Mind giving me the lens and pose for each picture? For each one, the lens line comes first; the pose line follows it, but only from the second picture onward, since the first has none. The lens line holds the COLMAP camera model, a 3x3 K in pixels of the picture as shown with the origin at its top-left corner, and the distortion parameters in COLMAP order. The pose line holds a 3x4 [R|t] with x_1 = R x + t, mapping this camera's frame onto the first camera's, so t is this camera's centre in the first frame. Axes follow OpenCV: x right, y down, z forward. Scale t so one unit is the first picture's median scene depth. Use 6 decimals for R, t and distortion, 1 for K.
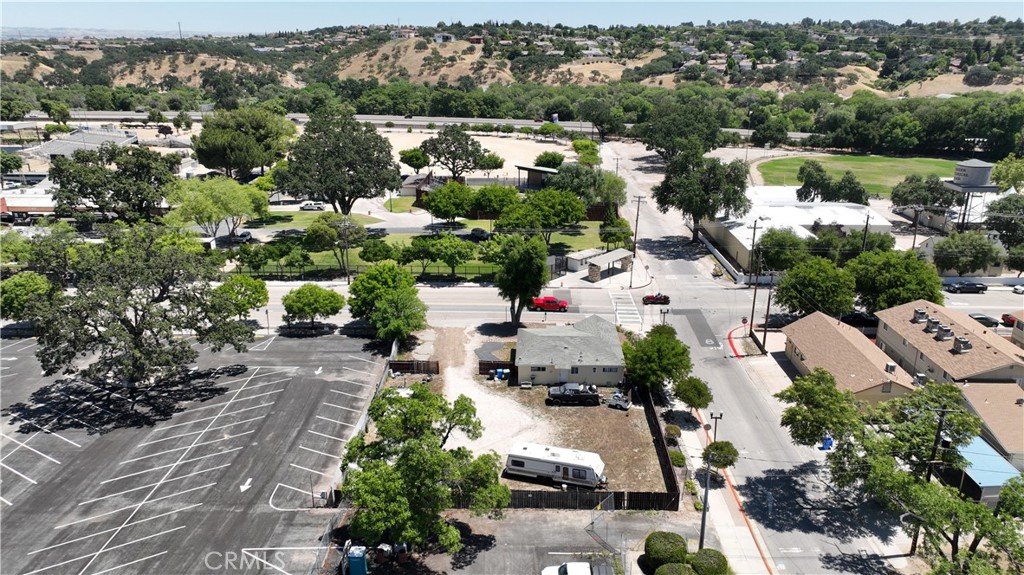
lens RADIAL K [[729.6, 0, 518.4], [0, 729.6, 283.5], [0, 0, 1]] dist [0.005129, 0.007496]
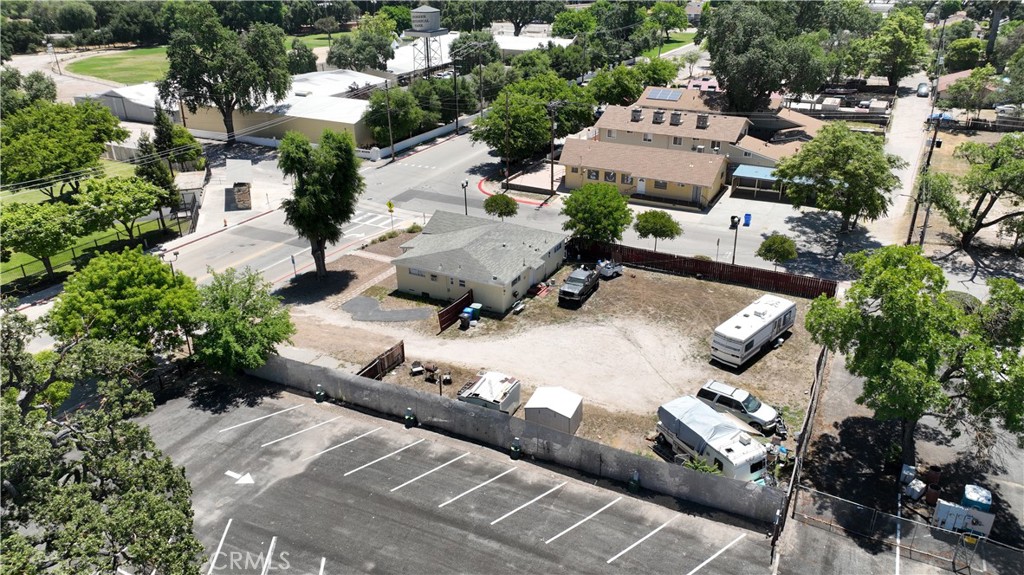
lens RADIAL K [[725.4, 0, 517.9], [0, 725.4, 285.4], [0, 0, 1]] dist [0.007330, 0.009706]
pose [[0.445849, -0.381555, 0.809712, -0.468448], [0.288051, 0.917637, 0.273804, -0.063188], [-0.847494, 0.111163, 0.519035, 0.525356]]
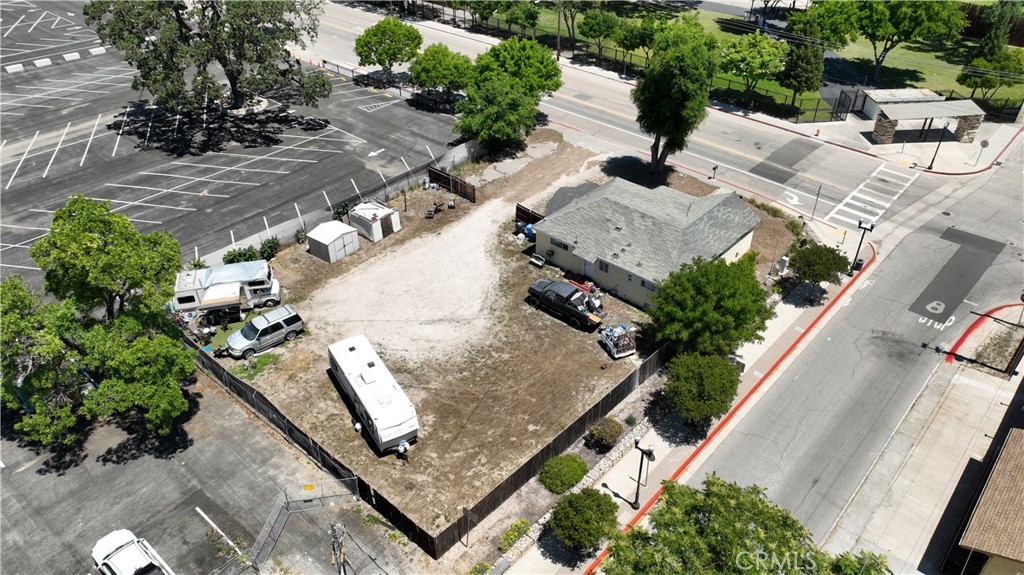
lens RADIAL K [[729.6, 0, 518.4], [0, 729.6, 283.5], [0, 0, 1]] dist [0.005129, 0.007496]
pose [[0.761441, 0.379135, -0.525798, 0.301658], [-0.206135, 0.910639, 0.358114, -0.066106], [0.614586, -0.164297, 0.771551, 0.389308]]
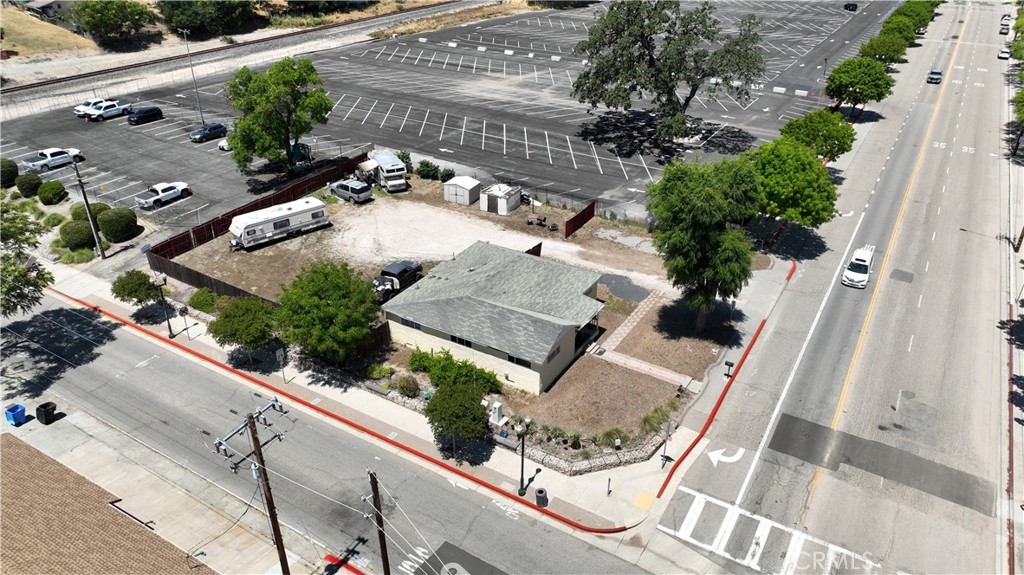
lens RADIAL K [[725.4, 0, 517.9], [0, 725.4, 285.4], [0, 0, 1]] dist [0.007330, 0.009706]
pose [[-0.490849, 0.423778, -0.761235, 0.453874], [-0.275252, 0.753554, 0.596986, -0.246040], [0.826622, 0.502561, -0.253236, 1.032669]]
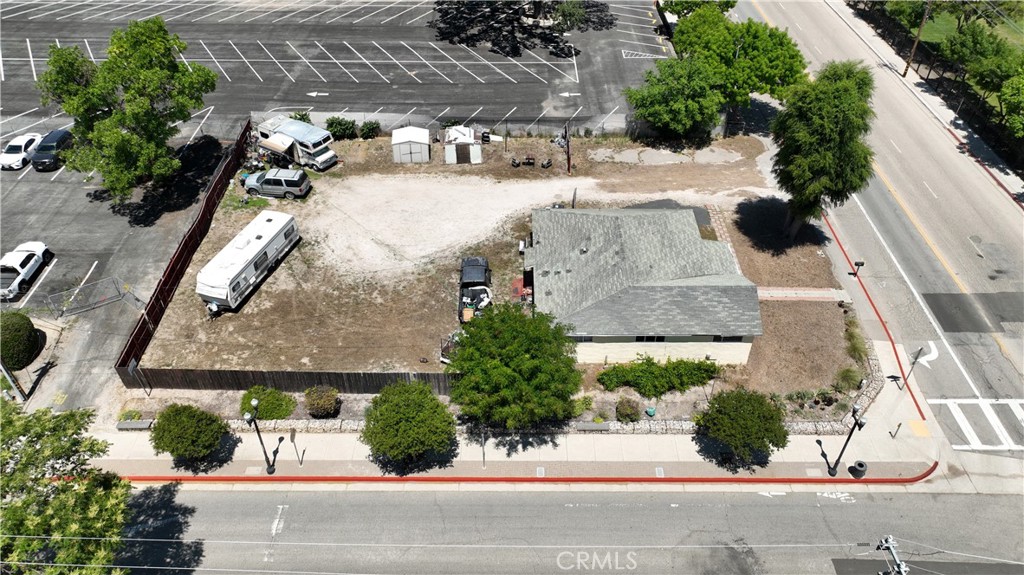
lens RADIAL K [[729.6, 0, 518.4], [0, 729.6, 283.5], [0, 0, 1]] dist [0.005129, 0.007496]
pose [[0.025193, 0.644923, -0.763832, 0.422808], [-0.312582, 0.730844, 0.606761, -0.177020], [0.949557, 0.223474, 0.220003, 0.725384]]
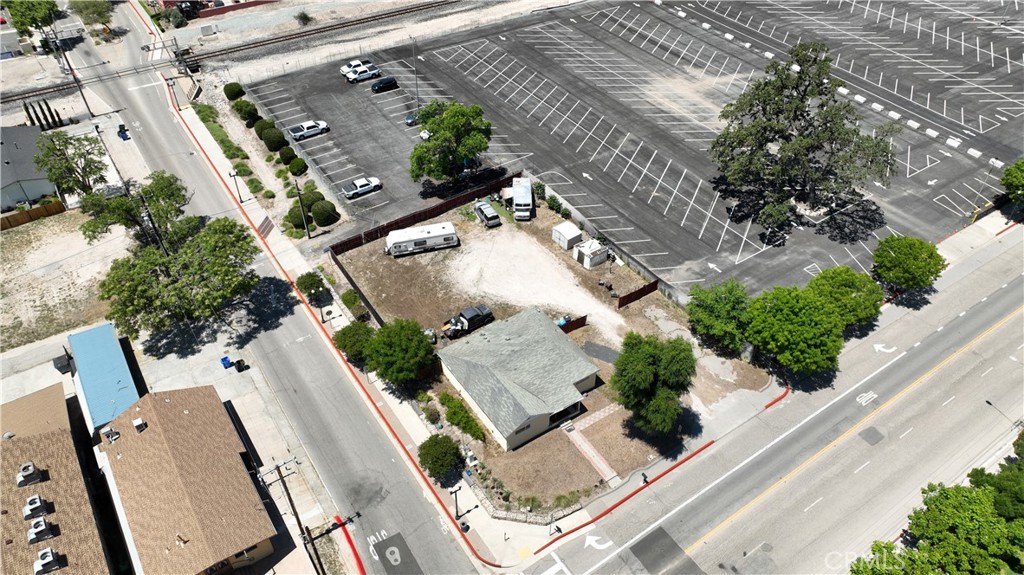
lens RADIAL K [[729.6, 0, 518.4], [0, 729.6, 283.5], [0, 0, 1]] dist [0.005129, 0.007496]
pose [[-0.812322, 0.380567, -0.441930, 0.359332], [-0.187436, 0.547196, 0.815748, -0.572659], [0.552269, 0.745483, -0.373168, 1.106888]]
